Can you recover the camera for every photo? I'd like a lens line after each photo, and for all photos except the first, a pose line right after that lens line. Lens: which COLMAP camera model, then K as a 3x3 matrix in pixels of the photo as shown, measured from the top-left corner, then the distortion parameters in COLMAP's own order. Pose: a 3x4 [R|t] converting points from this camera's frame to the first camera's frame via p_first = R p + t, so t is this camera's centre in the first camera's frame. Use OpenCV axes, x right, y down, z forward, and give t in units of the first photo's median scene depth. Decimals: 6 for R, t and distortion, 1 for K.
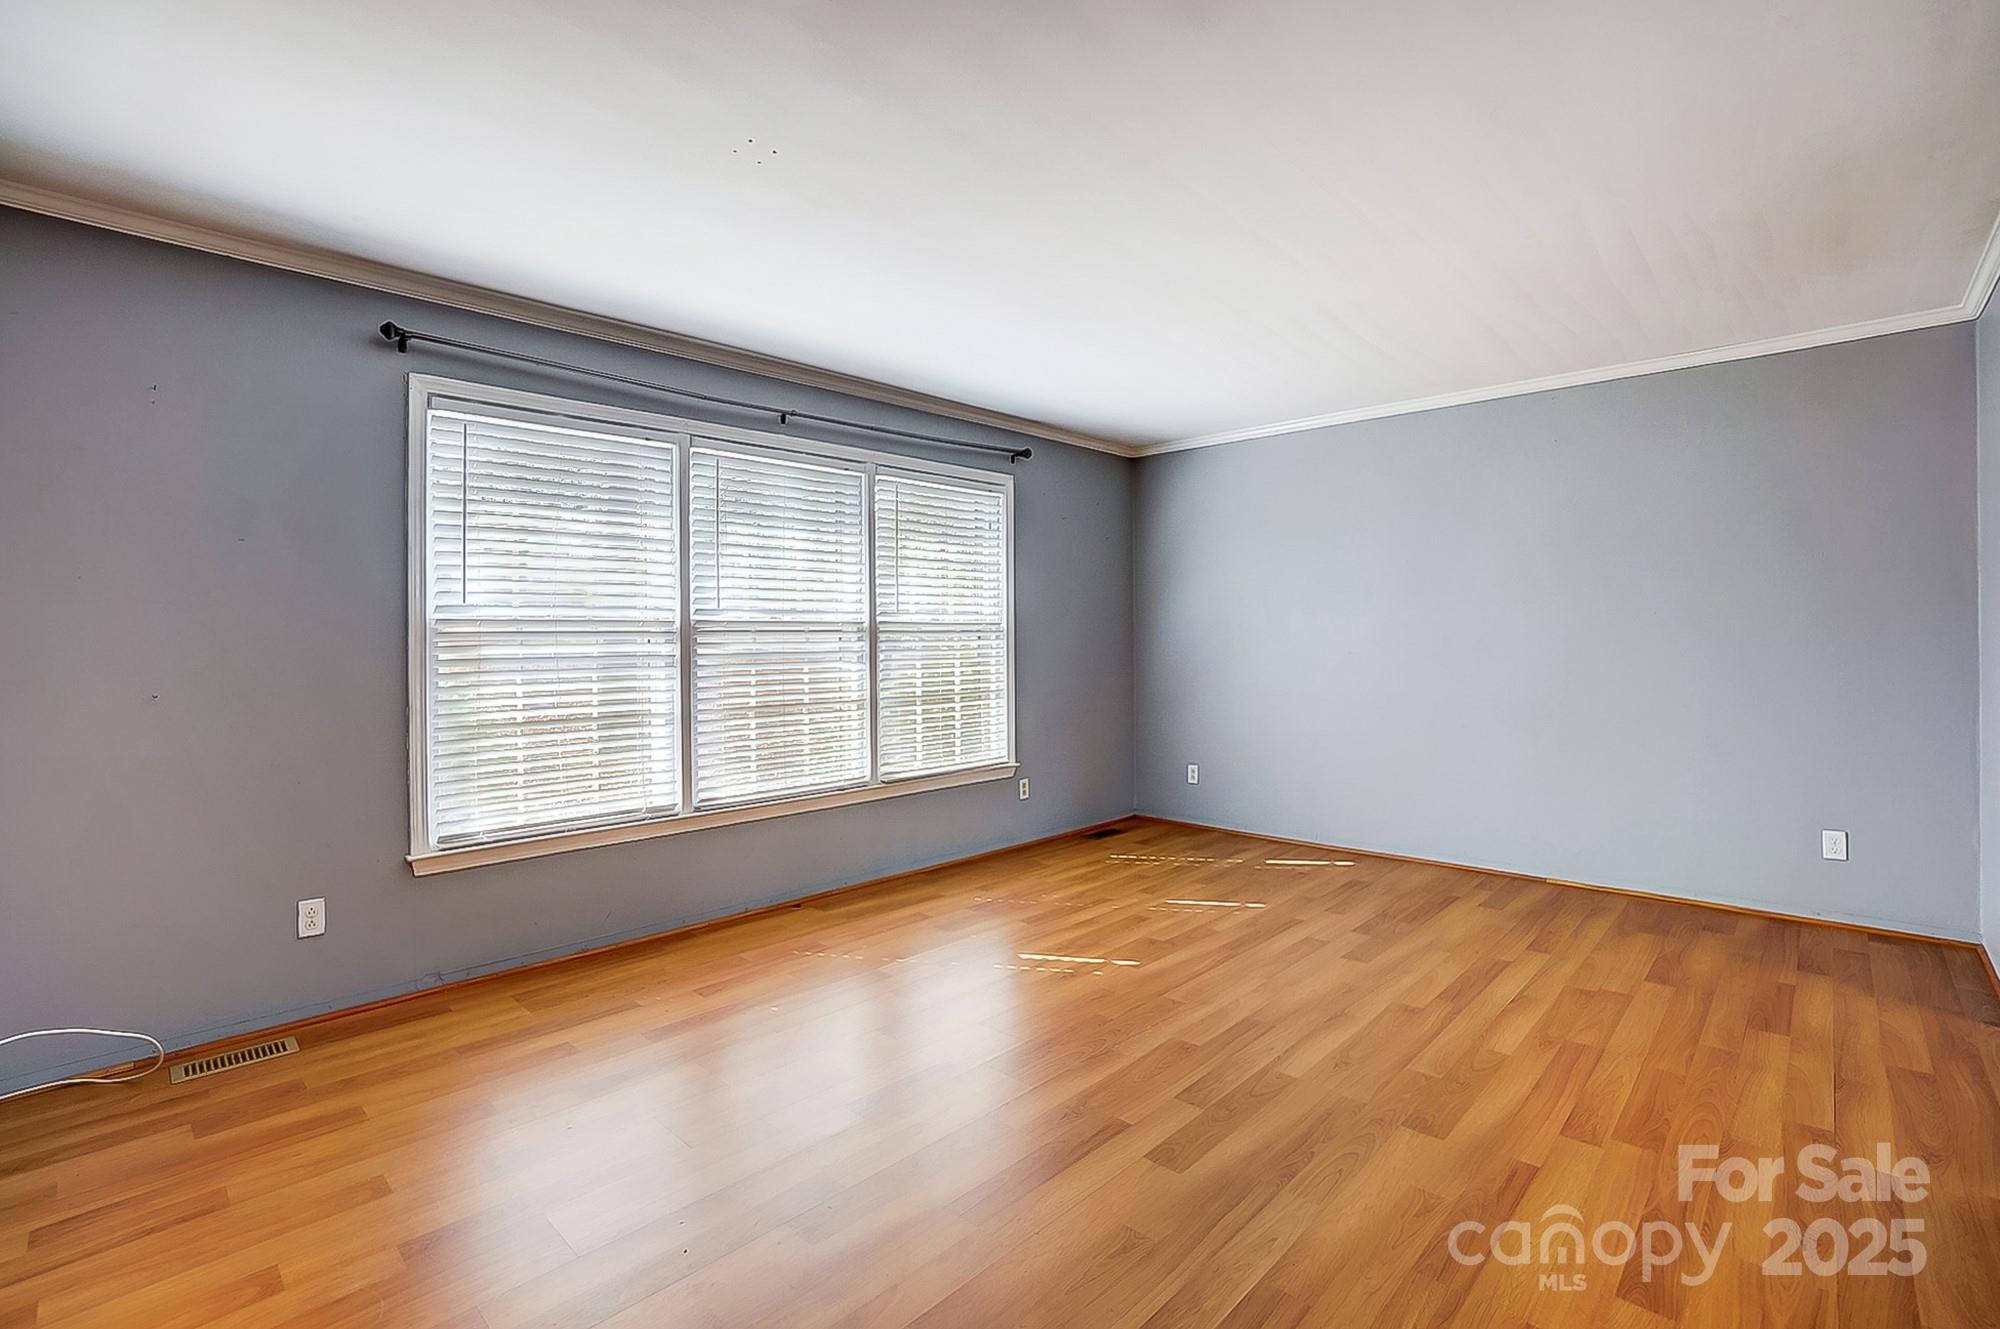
lens RADIAL K [[889.1, 0, 981.5], [0, 889.1, 668.7], [0, 0, 1]] dist [-0.059930, 0.021392]
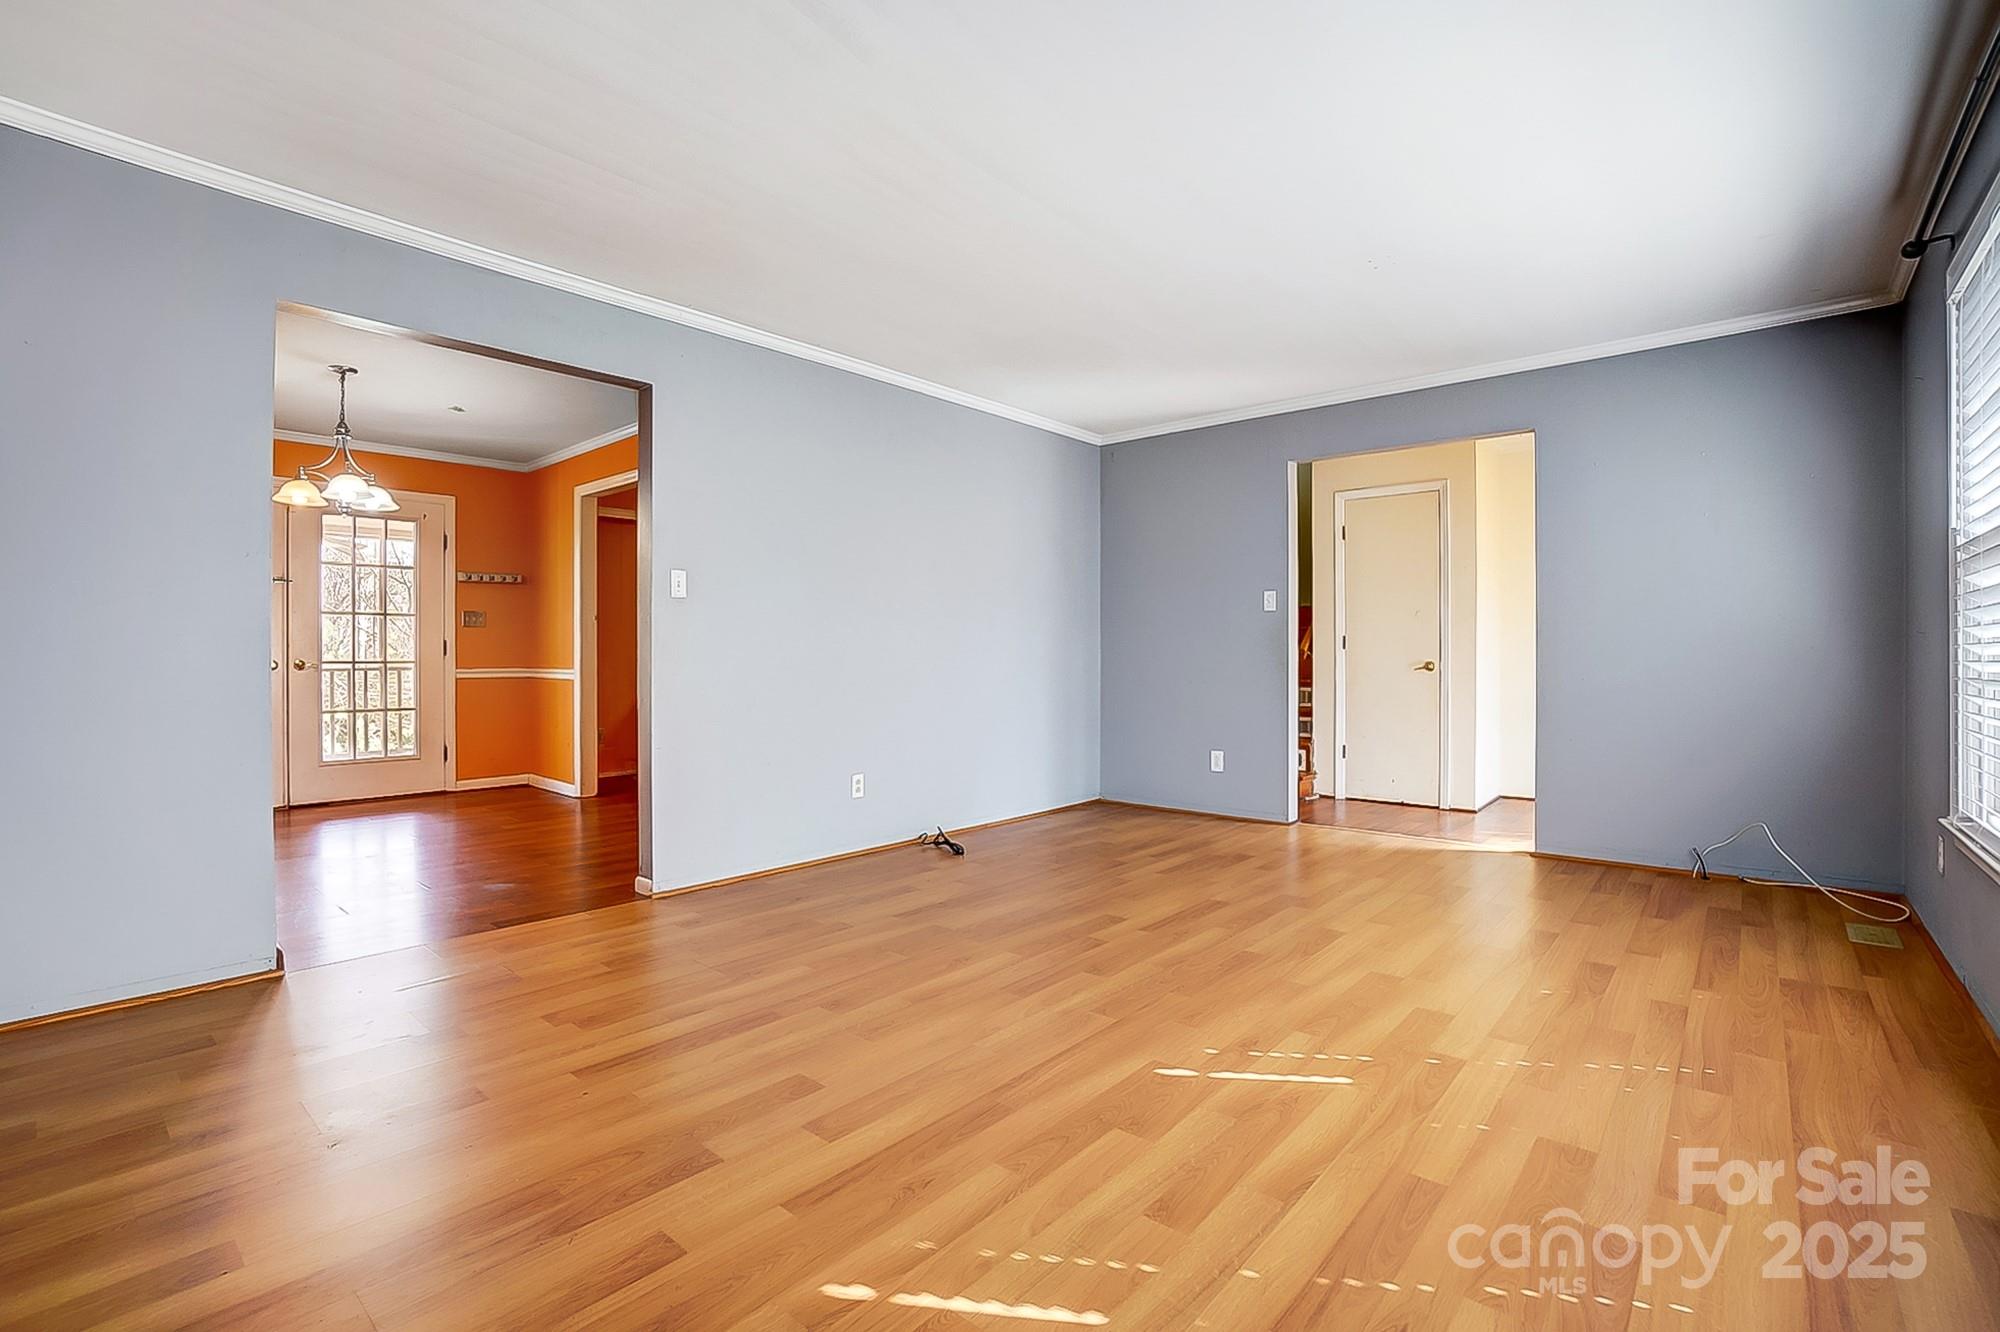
lens RADIAL K [[926.0, 0, 990.8], [0, 926.0, 649.6], [0, 0, 1]] dist [-0.027026, 0.000153]
pose [[-0.998056, 0.006938, -0.061938, 0.357186], [0.005565, 0.999735, 0.022321, 0.015276], [0.062077, 0.021933, -0.997830, 1.757693]]
